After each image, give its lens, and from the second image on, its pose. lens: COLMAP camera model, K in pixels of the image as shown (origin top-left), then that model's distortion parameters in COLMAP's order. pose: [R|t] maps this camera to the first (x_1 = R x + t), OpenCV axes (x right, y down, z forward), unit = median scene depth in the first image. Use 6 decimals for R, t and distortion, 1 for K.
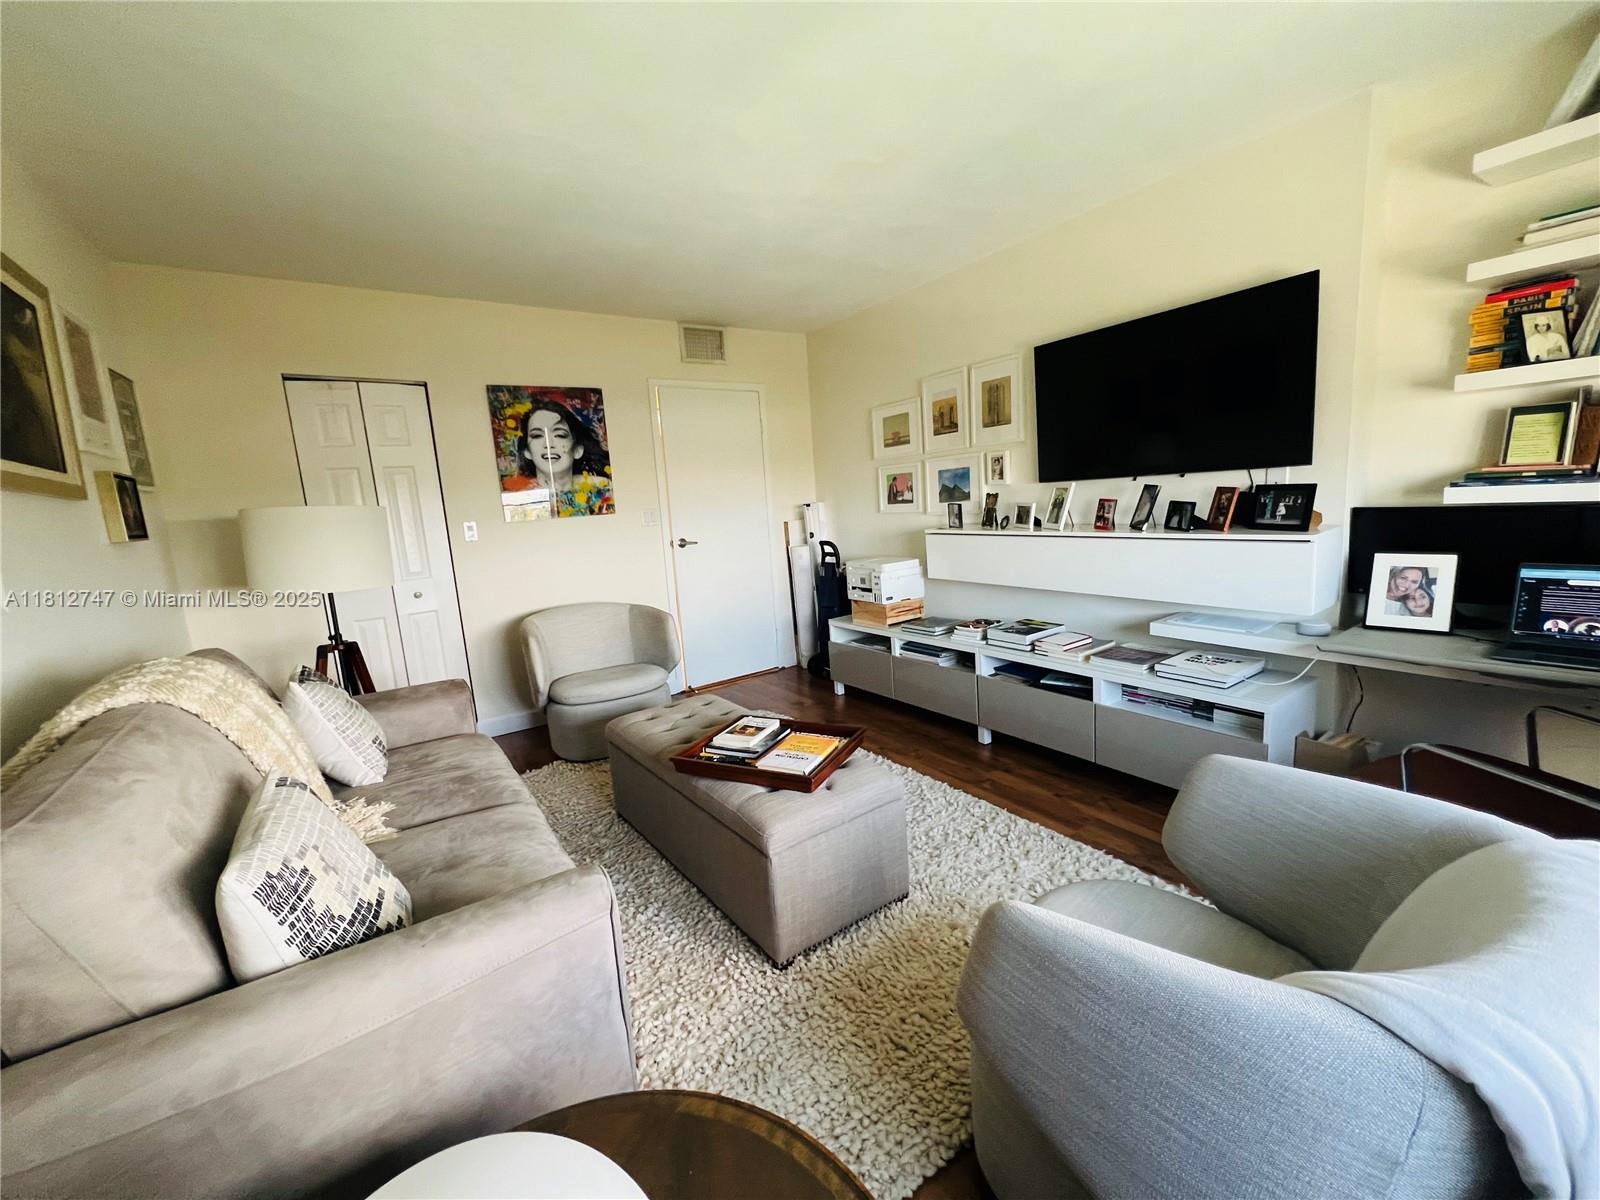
lens RADIAL K [[643.1, 0, 795.7], [0, 643.1, 597.9], [0, 0, 1]] dist [0.000758, 0.000025]
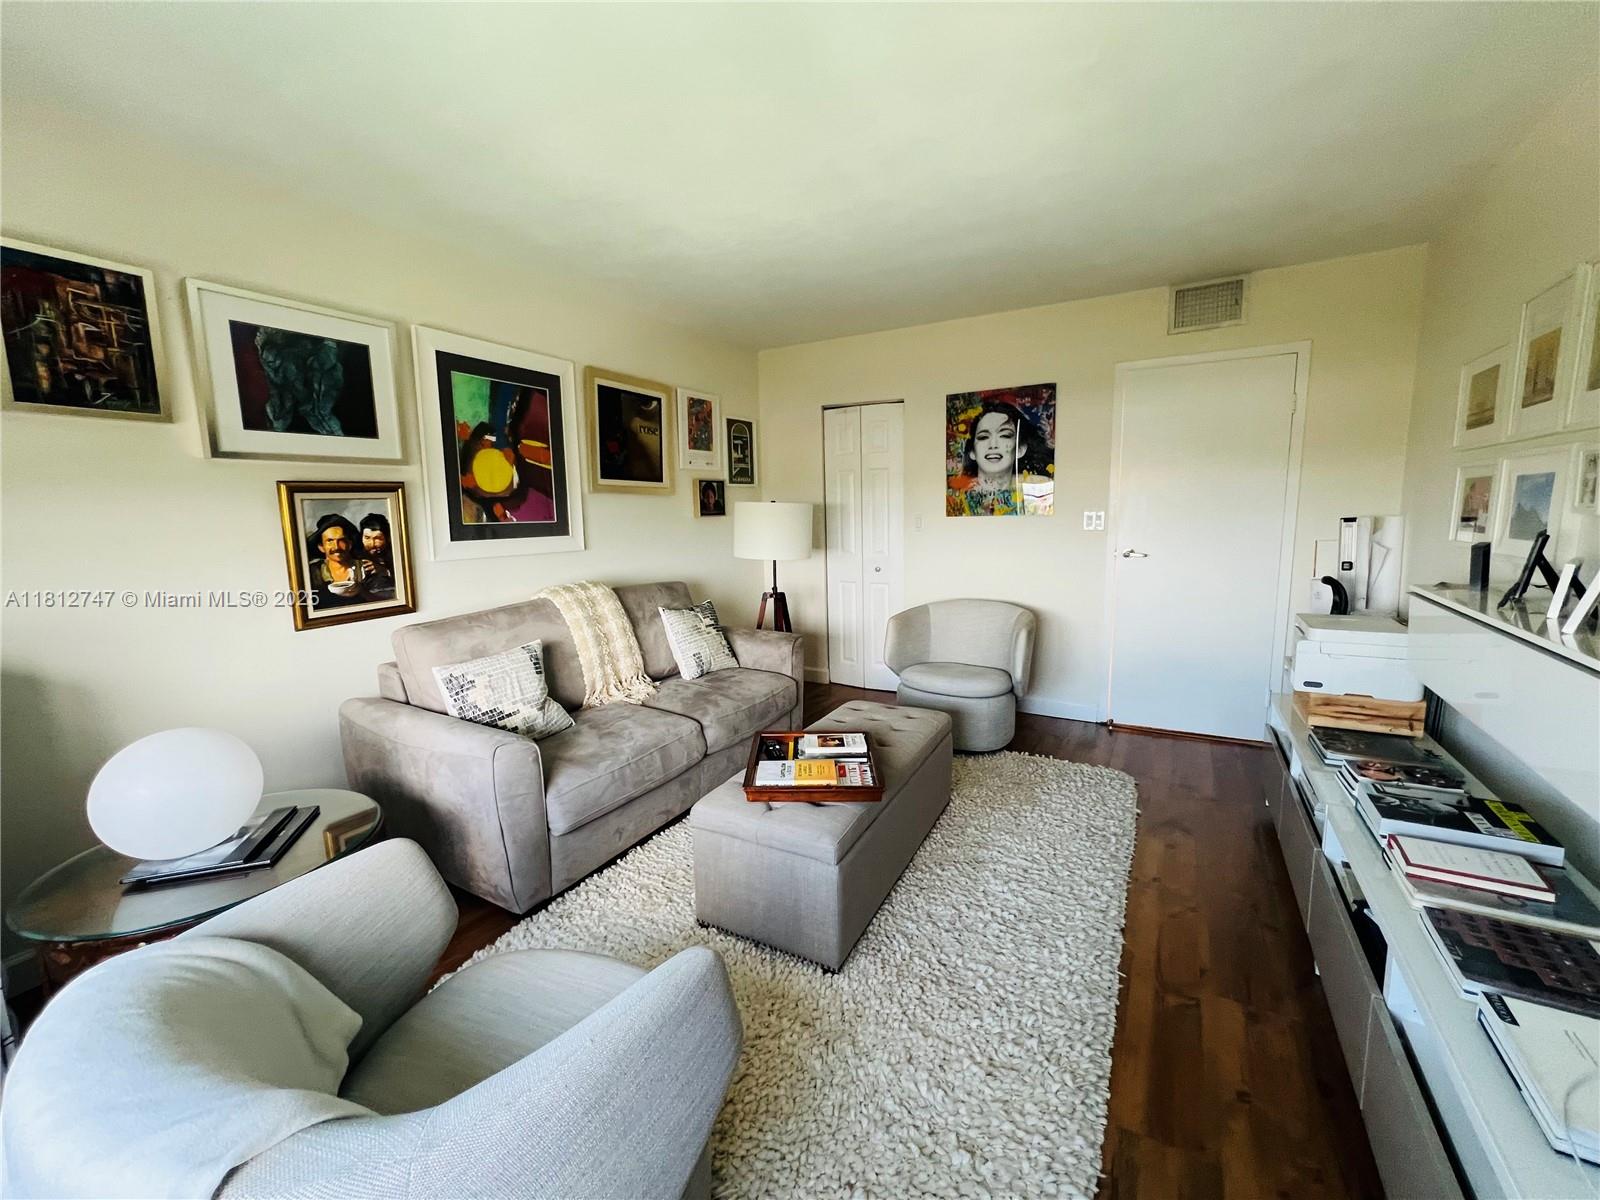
lens RADIAL K [[643.1, 0, 795.7], [0, 643.1, 597.9], [0, 0, 1]] dist [0.000758, 0.000025]
pose [[0.435425, 0.182632, -0.881505, 0.670740], [-0.146497, 0.980527, 0.130784, -0.129436], [0.888225, 0.072191, 0.453701, 0.396184]]
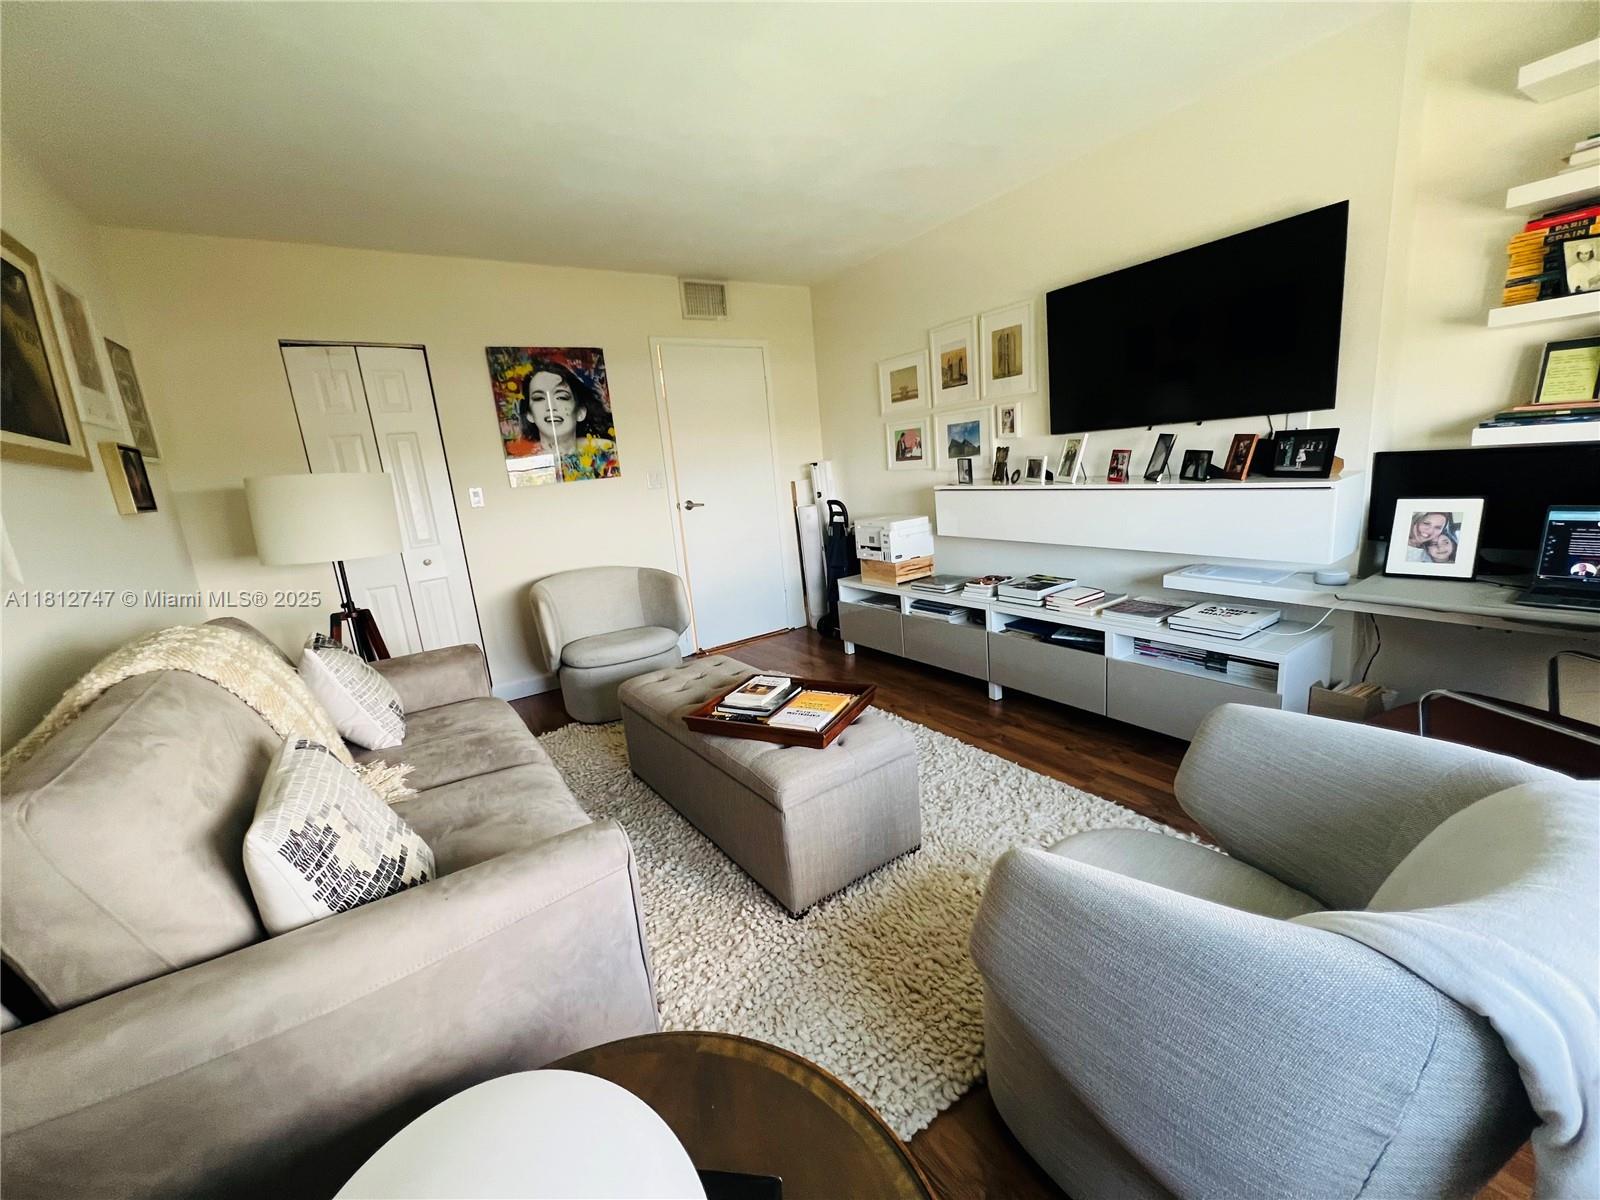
lens RADIAL K [[643.1, 0, 795.7], [0, 643.1, 597.9], [0, 0, 1]] dist [0.000758, 0.000025]
pose [[0.999728, -0.018363, -0.014412, -0.000081], [0.019165, 0.998152, 0.057663, 0.005790], [0.013327, -0.057924, 0.998232, 0.005317]]
